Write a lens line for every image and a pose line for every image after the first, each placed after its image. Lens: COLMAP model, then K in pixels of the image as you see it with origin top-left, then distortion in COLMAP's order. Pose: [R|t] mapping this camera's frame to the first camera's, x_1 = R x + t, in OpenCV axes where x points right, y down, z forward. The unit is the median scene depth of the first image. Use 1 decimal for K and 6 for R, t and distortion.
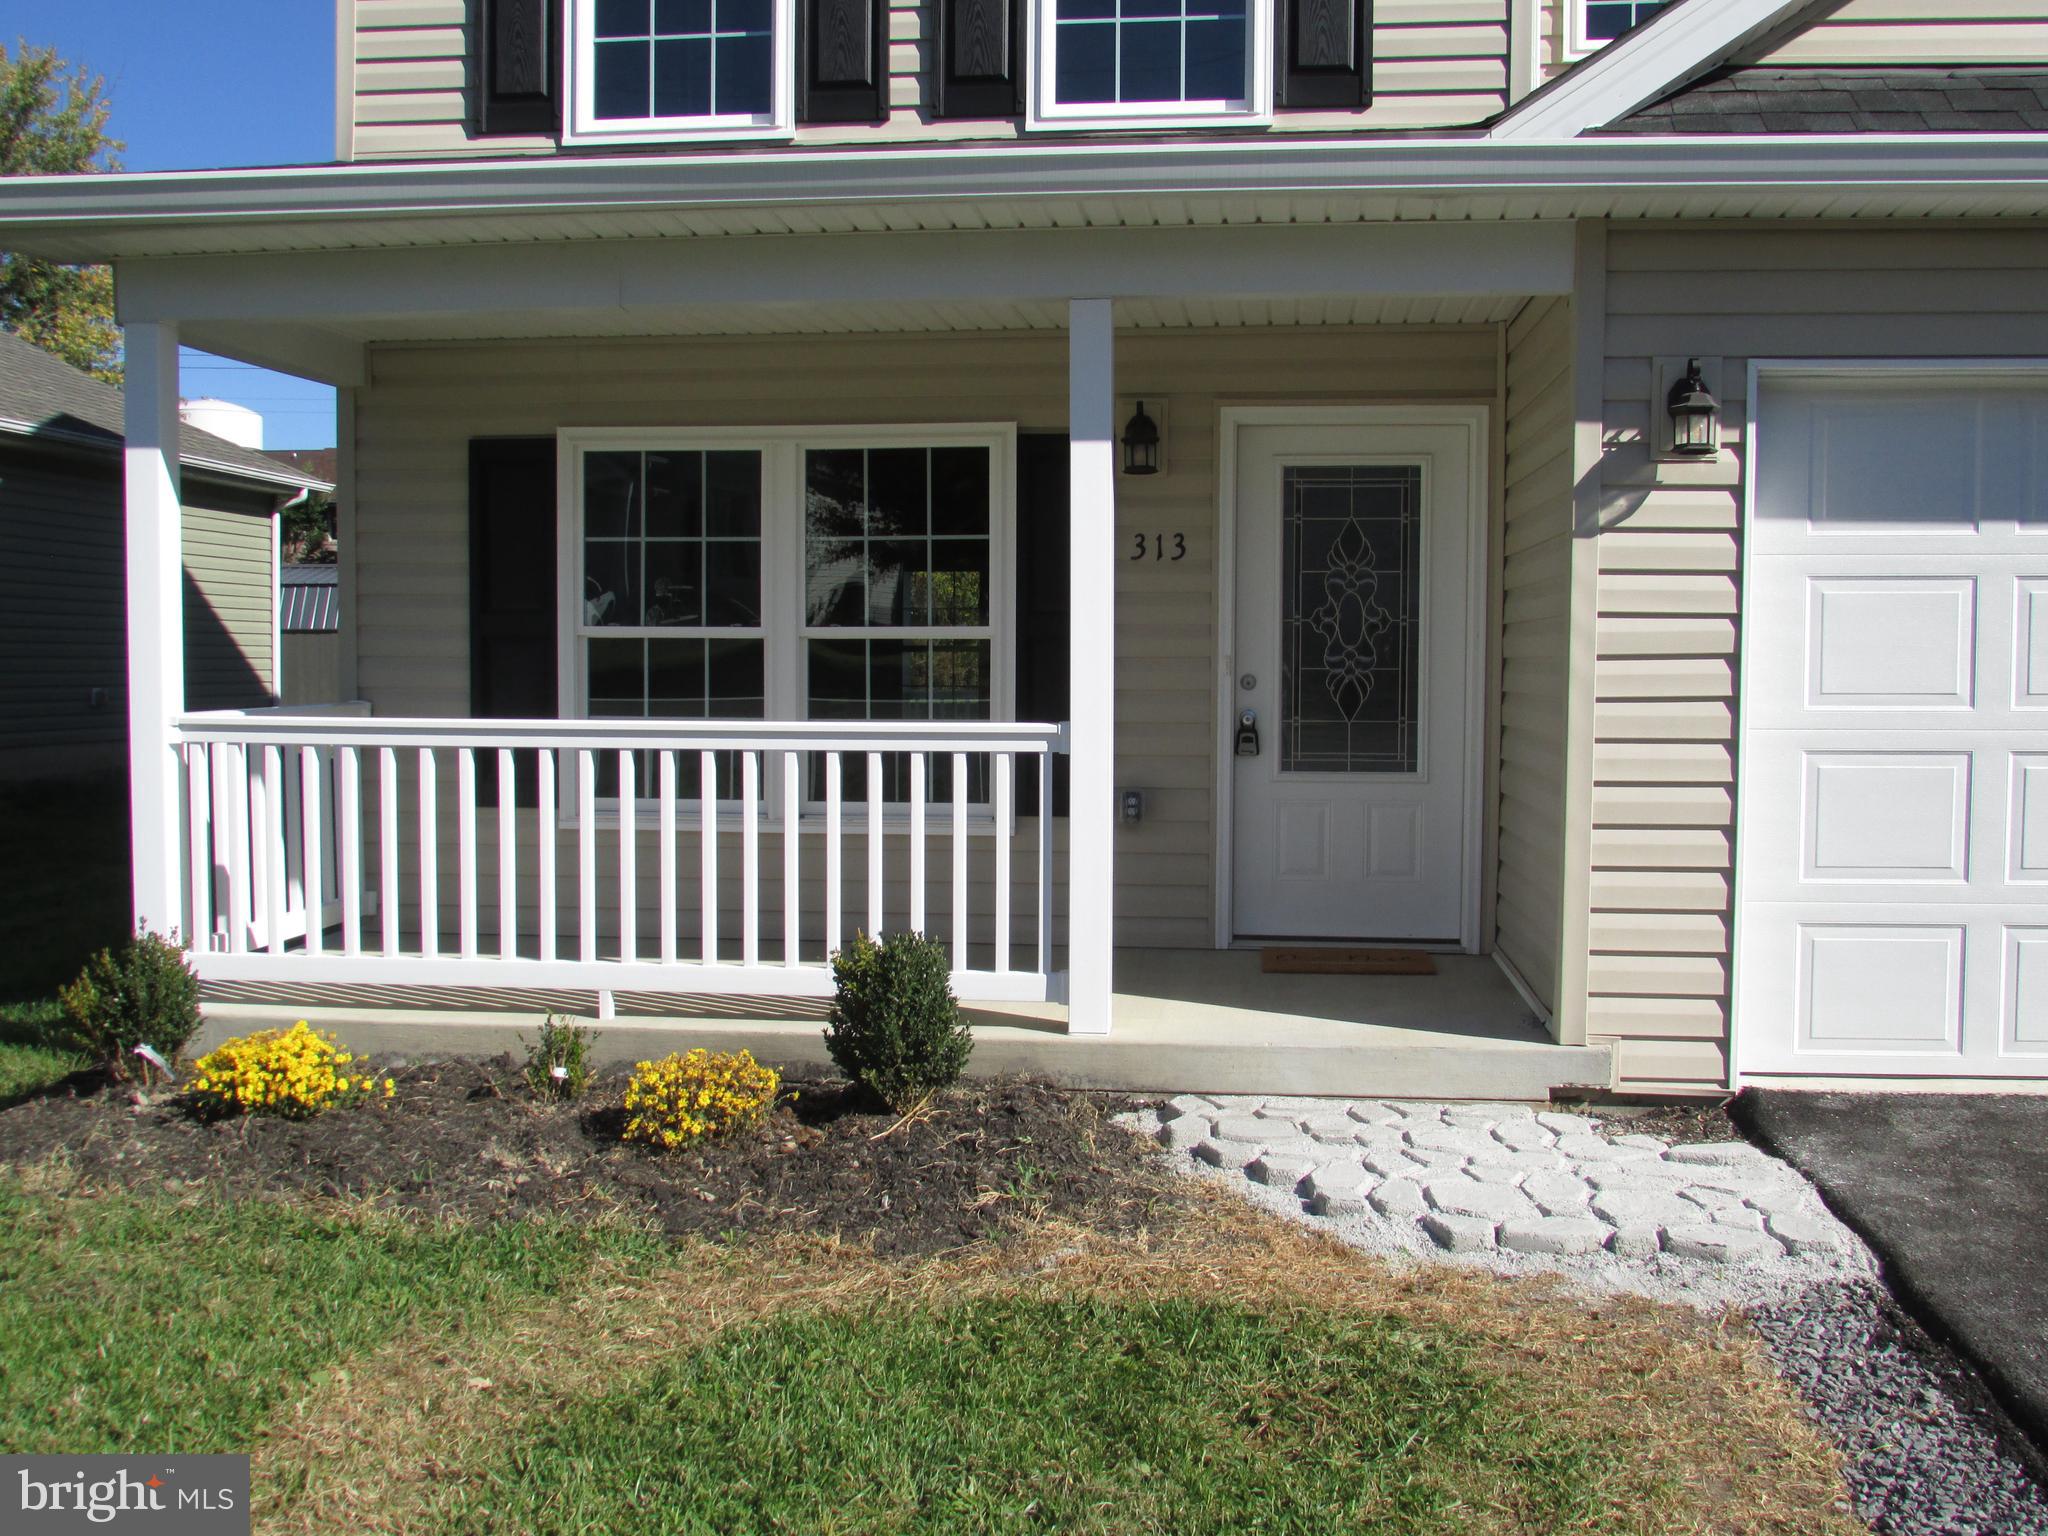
lens RADIAL K [[2021.4, 0, 1012.2], [0, 2021.4, 766.8], [0, 0, 1]] dist [-0.080093, -0.009614]
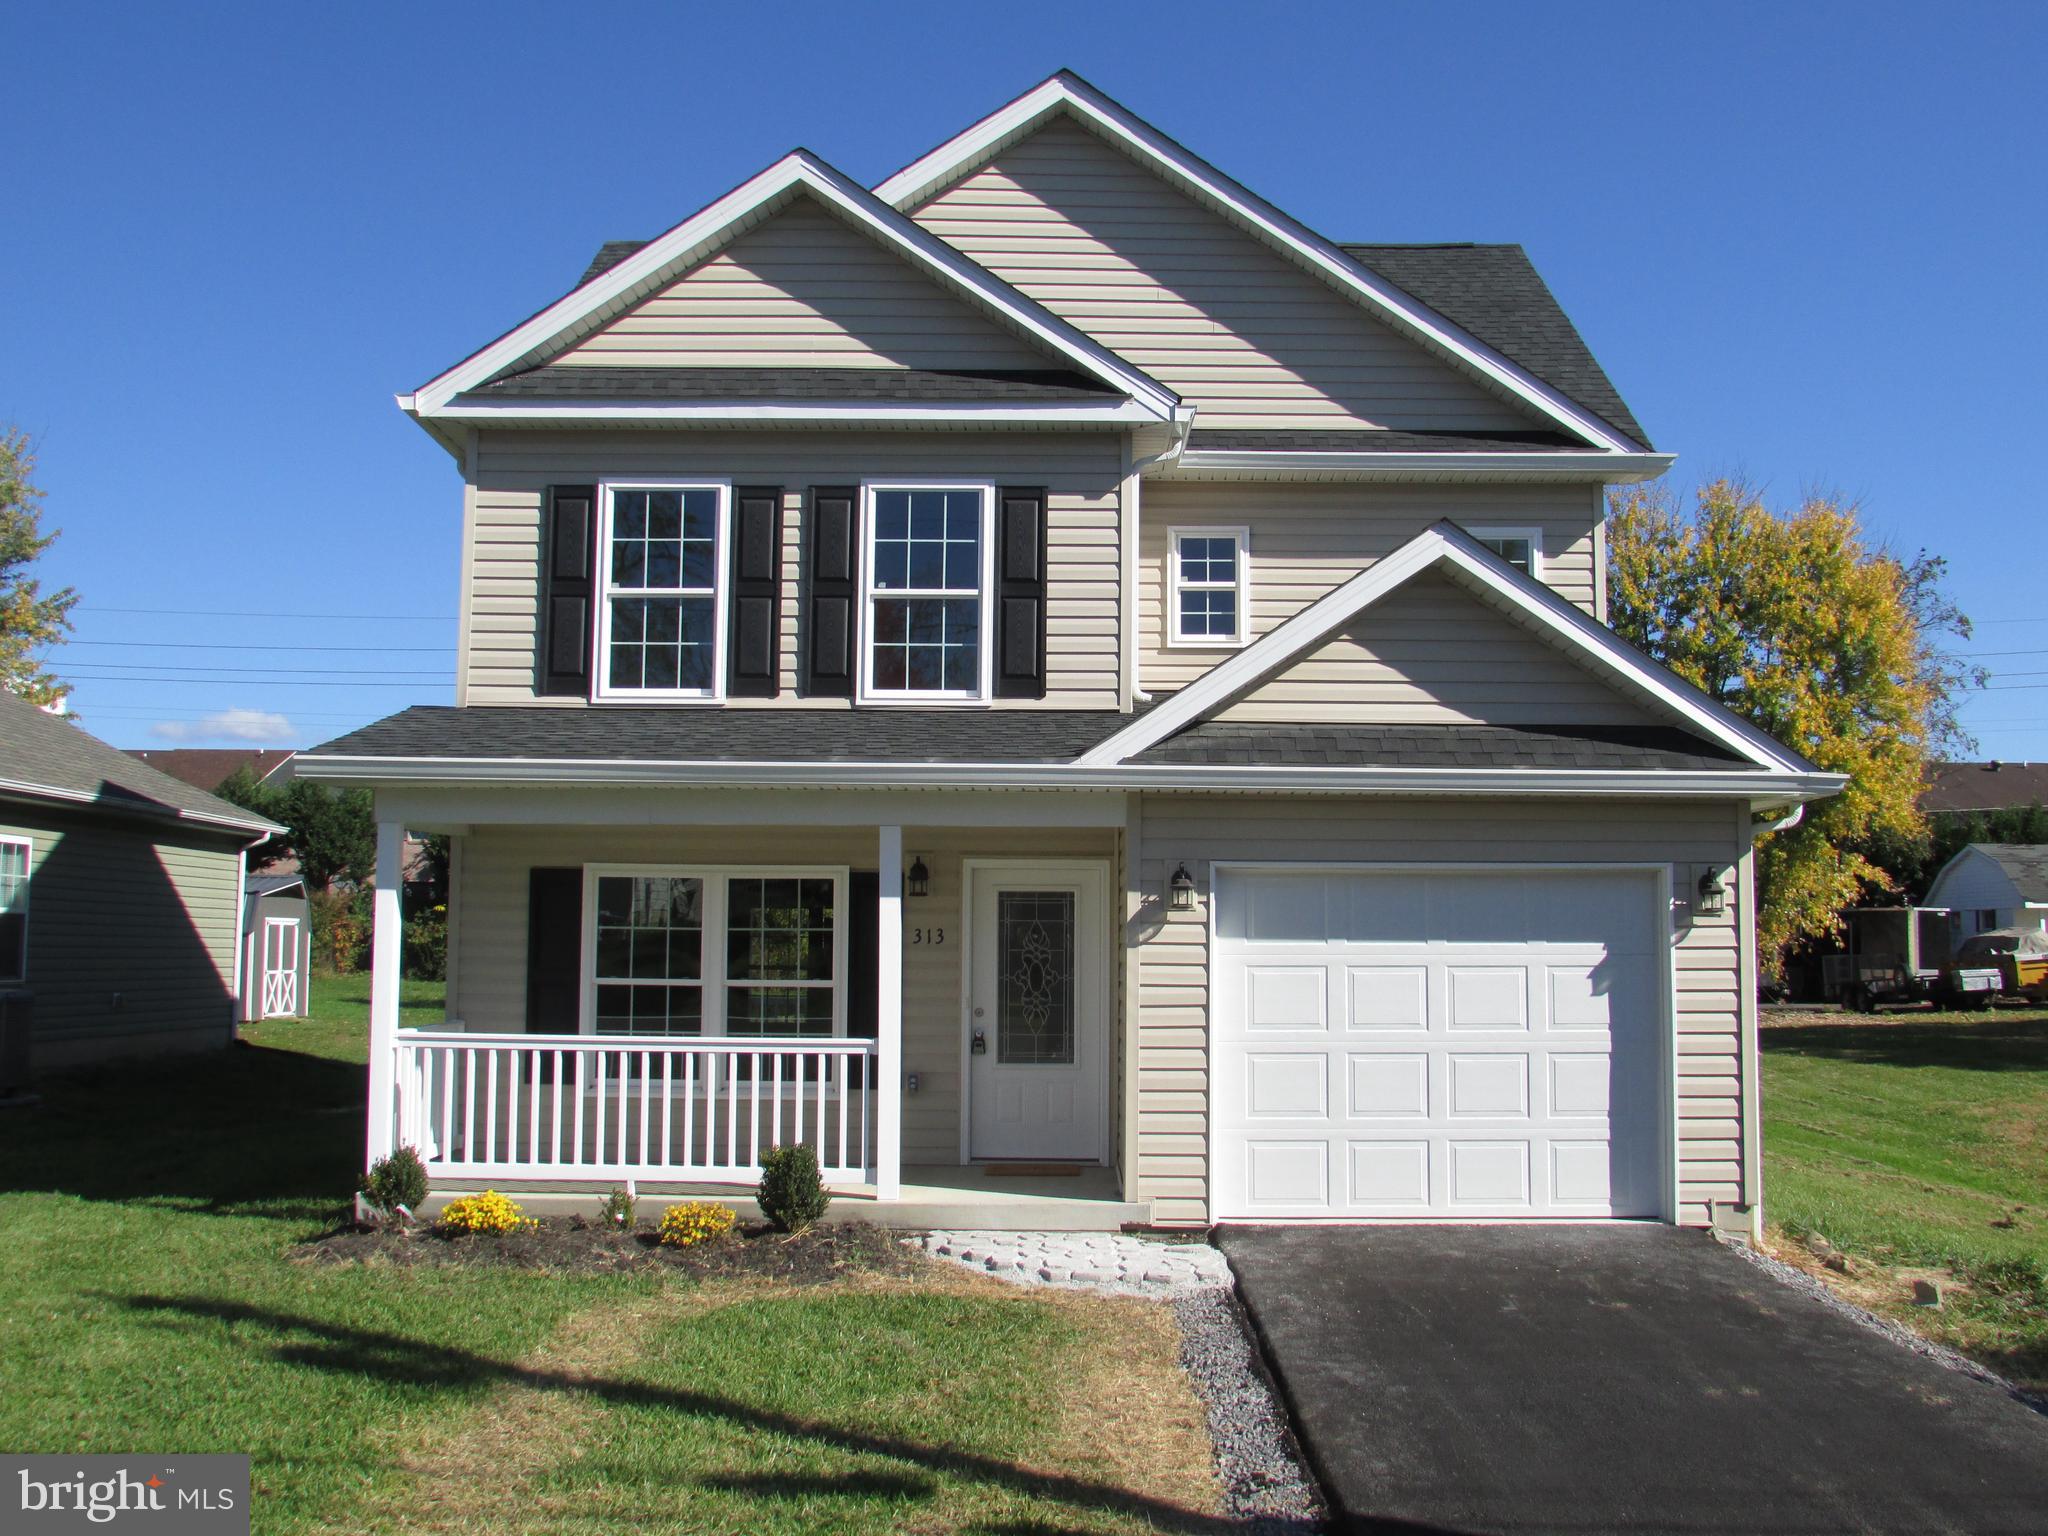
lens RADIAL K [[2021.4, 0, 1012.2], [0, 2021.4, 766.8], [0, 0, 1]] dist [-0.080093, -0.009614]
pose [[0.995375, 0.011731, 0.095348, -0.032213], [0.001910, 0.989904, -0.141728, -0.005451], [-0.096048, 0.141255, 0.985303, -0.986070]]
